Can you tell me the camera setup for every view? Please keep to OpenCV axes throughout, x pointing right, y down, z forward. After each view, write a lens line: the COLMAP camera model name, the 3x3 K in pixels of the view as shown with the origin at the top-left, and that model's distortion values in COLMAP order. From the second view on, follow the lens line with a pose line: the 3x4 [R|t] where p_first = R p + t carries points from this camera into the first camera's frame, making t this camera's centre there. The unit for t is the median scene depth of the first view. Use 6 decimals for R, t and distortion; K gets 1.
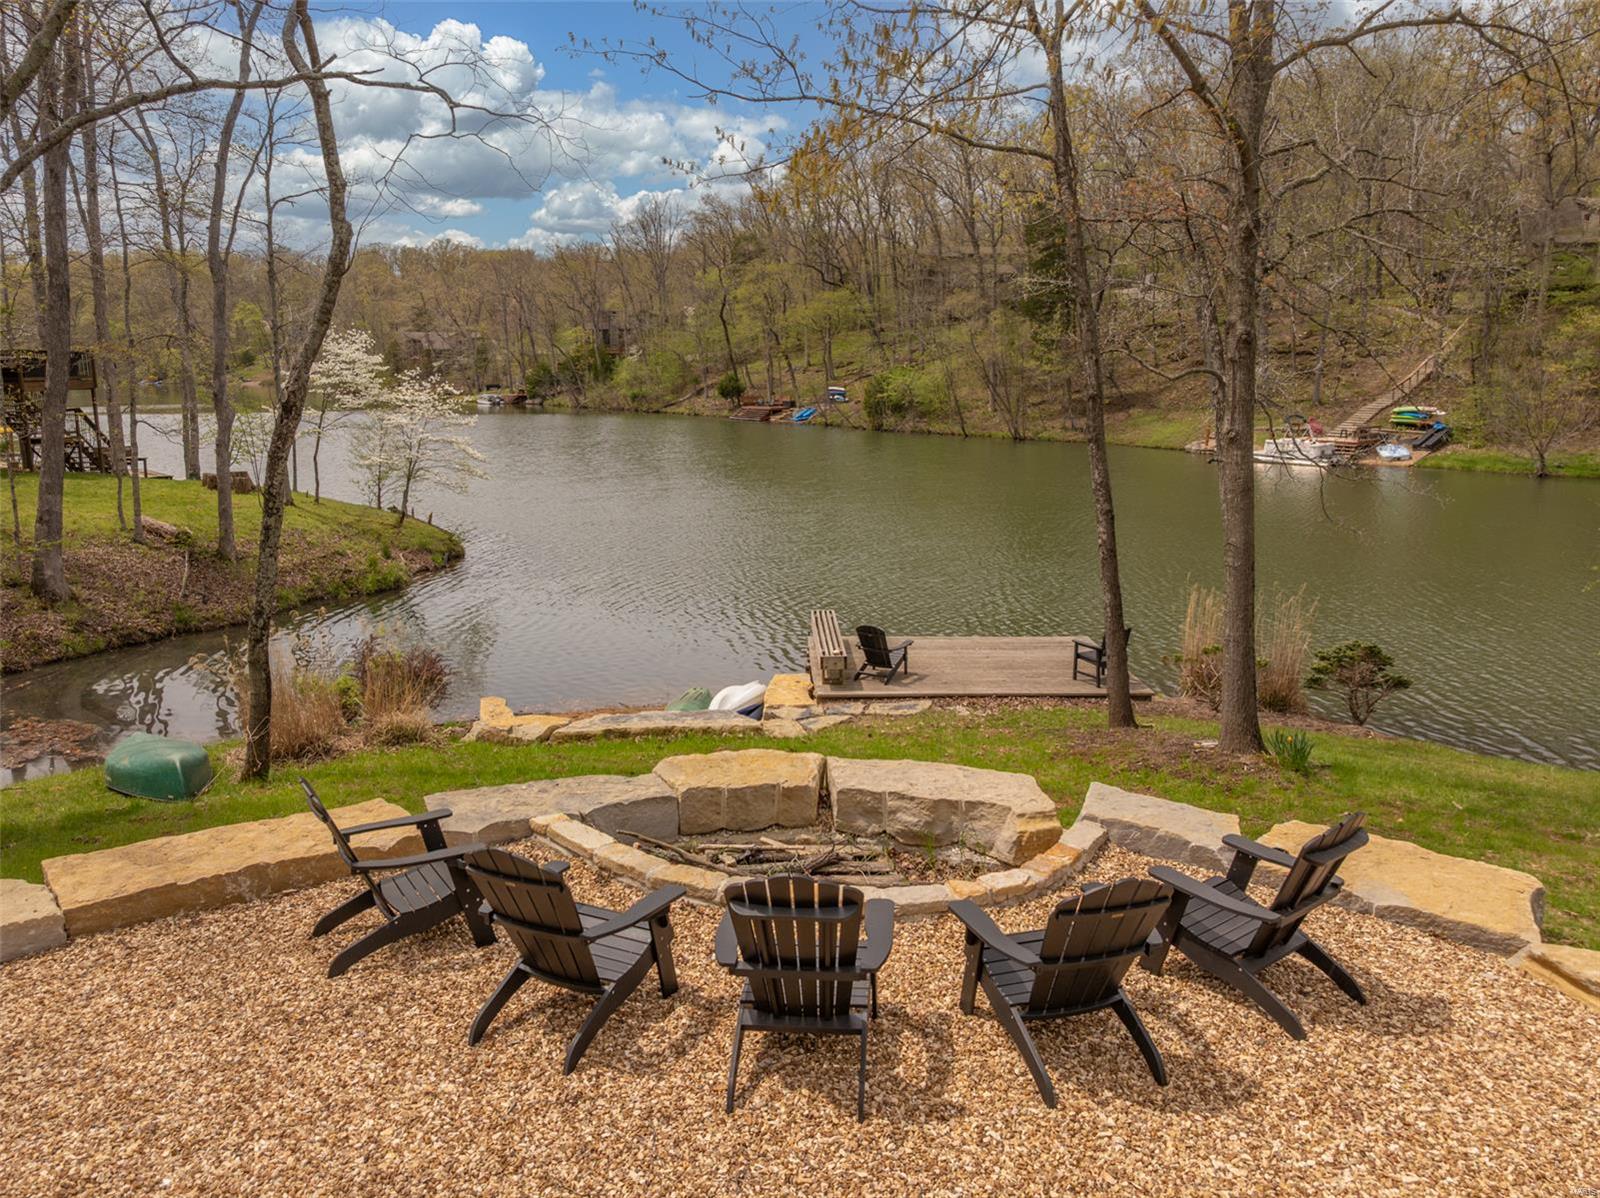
lens RADIAL K [[1139.0, 0, 800.0], [0, 1139.0, 599.0], [0, 0, 1]] dist [-0.034153, -0.028199]
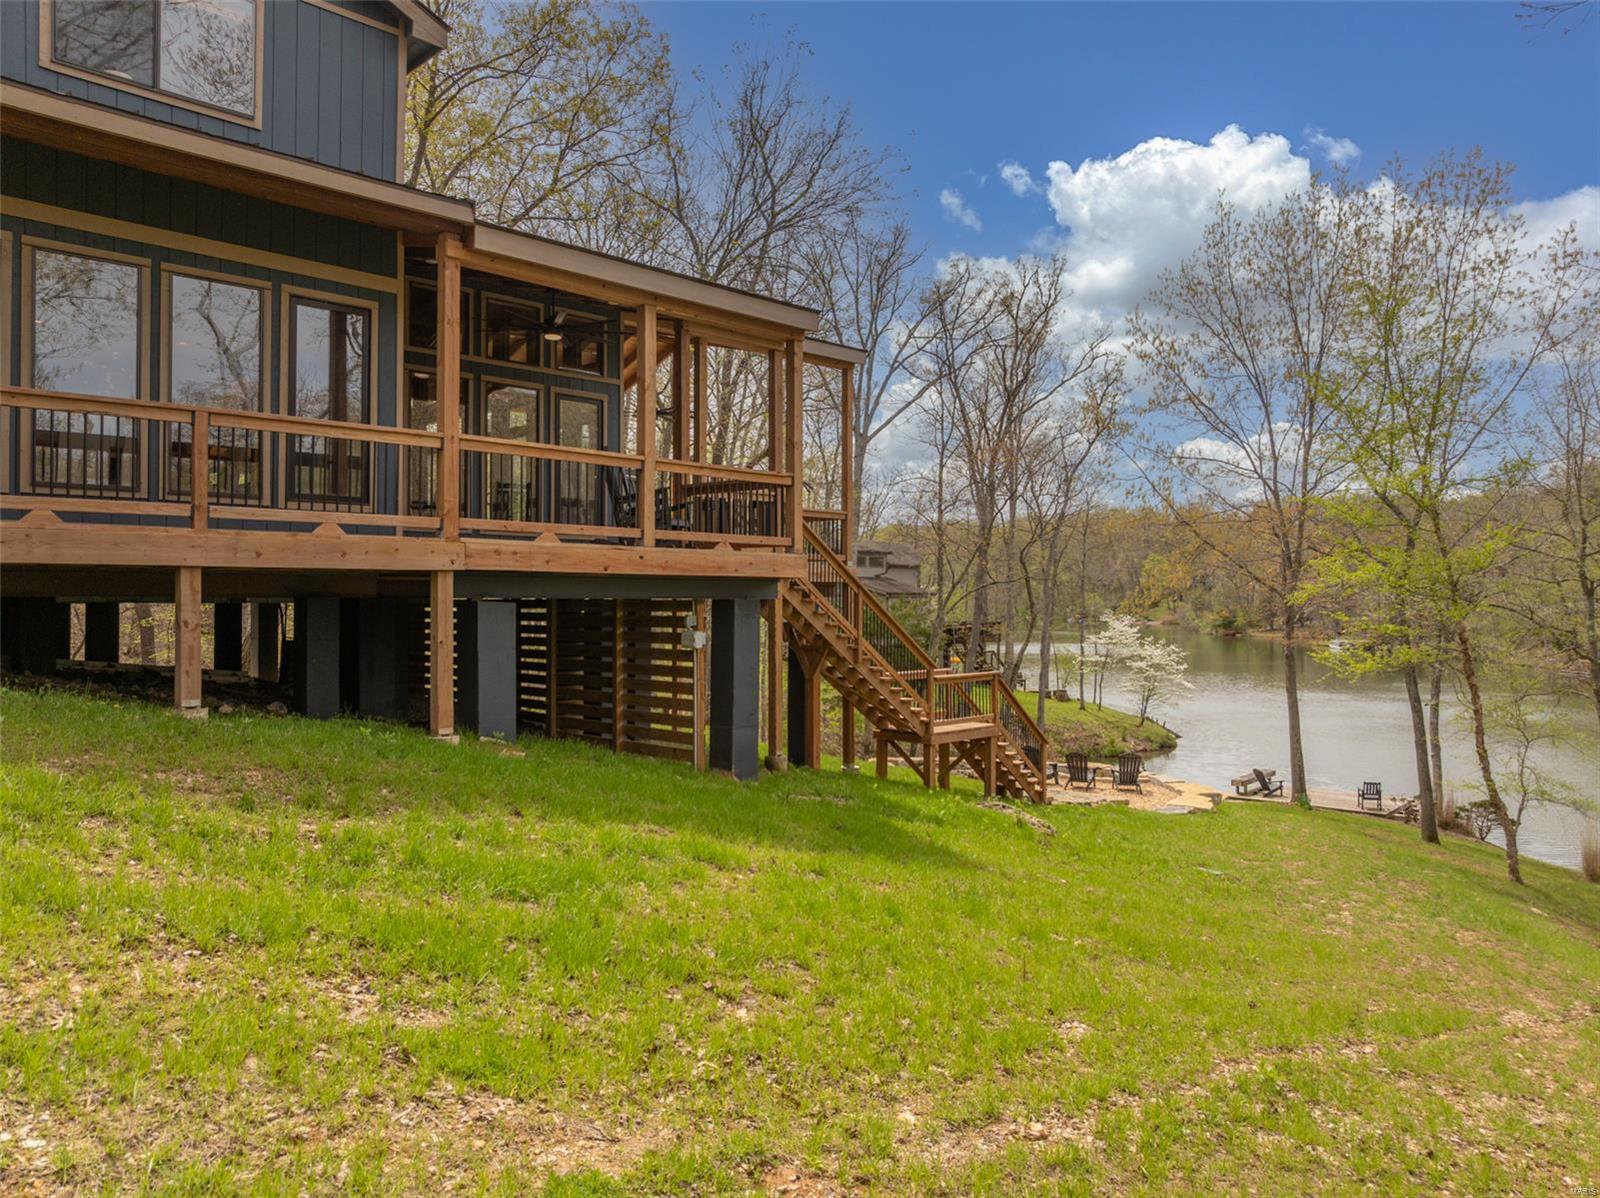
lens RADIAL K [[1139.0, 0, 800.0], [0, 1139.0, 599.0], [0, 0, 1]] dist [-0.034153, -0.028199]
pose [[0.733438, 0.011569, -0.679658, 0.687606], [-0.146119, 0.979165, -0.141013, 0.103188], [0.663866, 0.202735, 0.719848, -0.988483]]
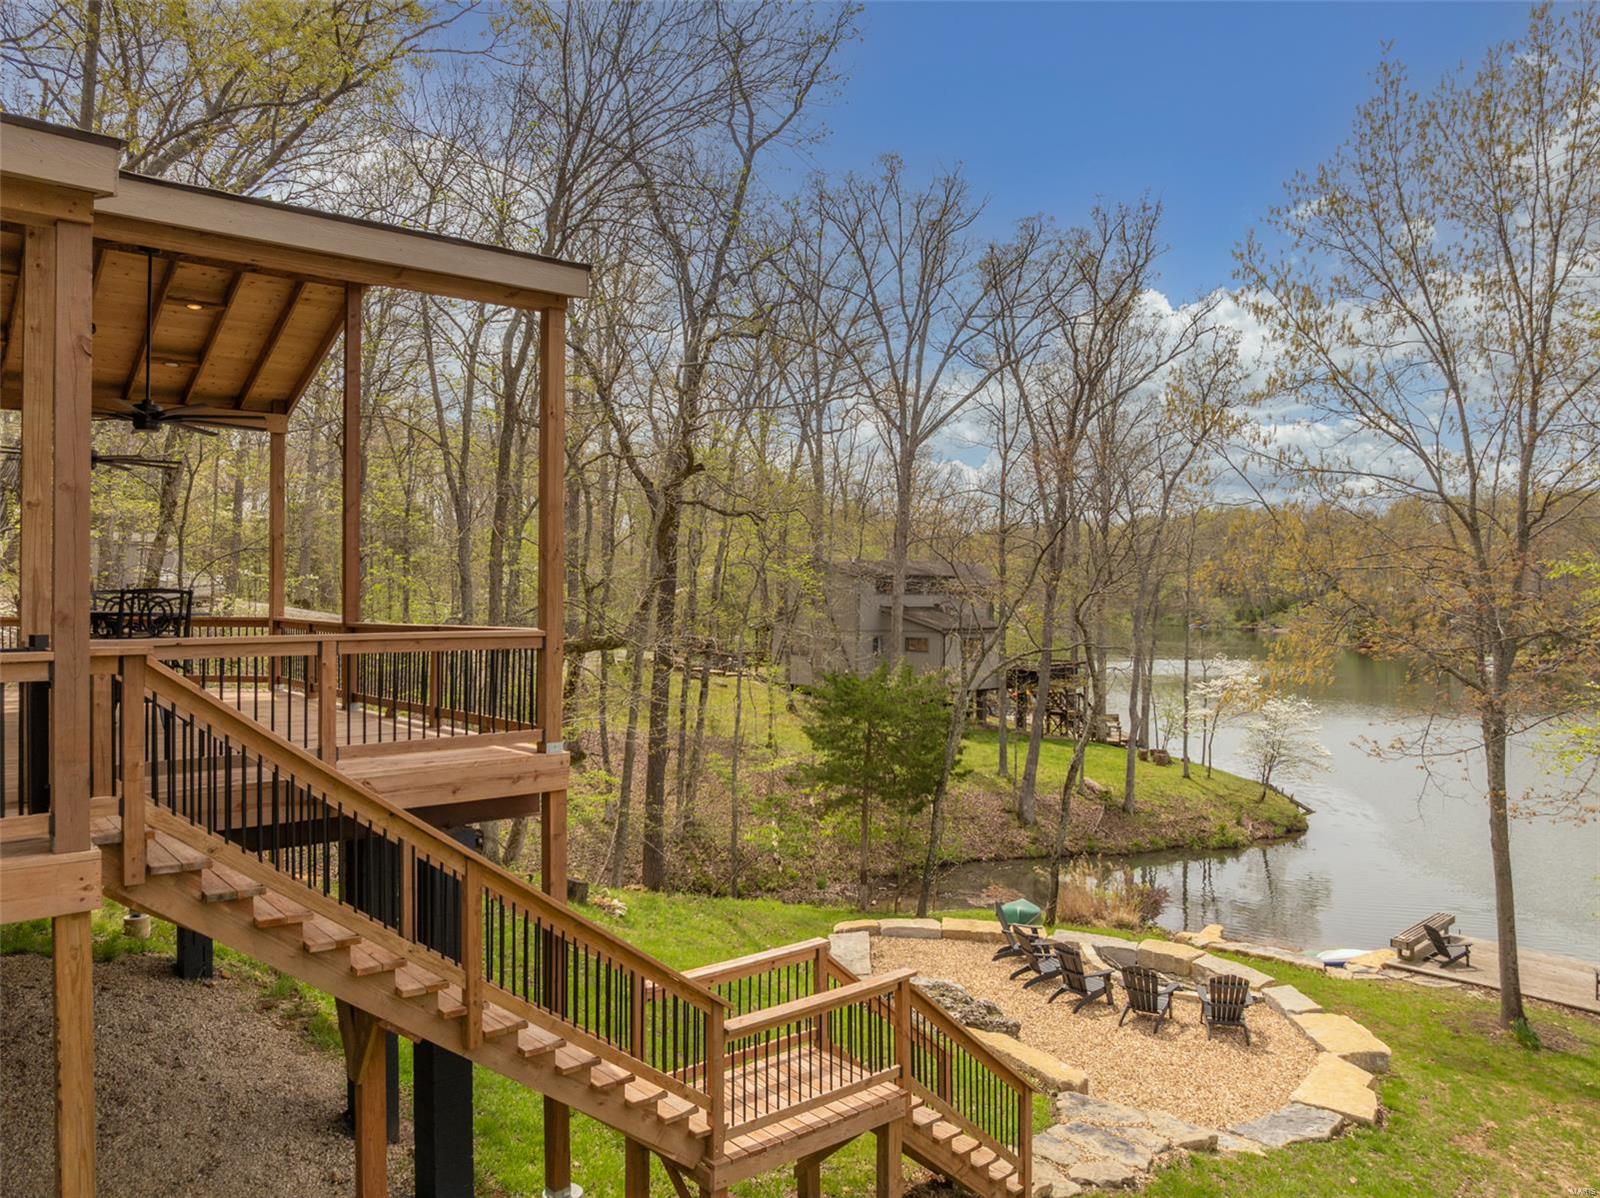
lens RADIAL K [[1139.0, 0, 800.0], [0, 1139.0, 599.0], [0, 0, 1]] dist [-0.034153, -0.028199]
pose [[0.661928, 0.010931, -0.749488, 0.465397], [-0.160150, 0.978867, -0.127164, -0.062874], [0.732259, 0.204204, 0.649691, -0.538277]]
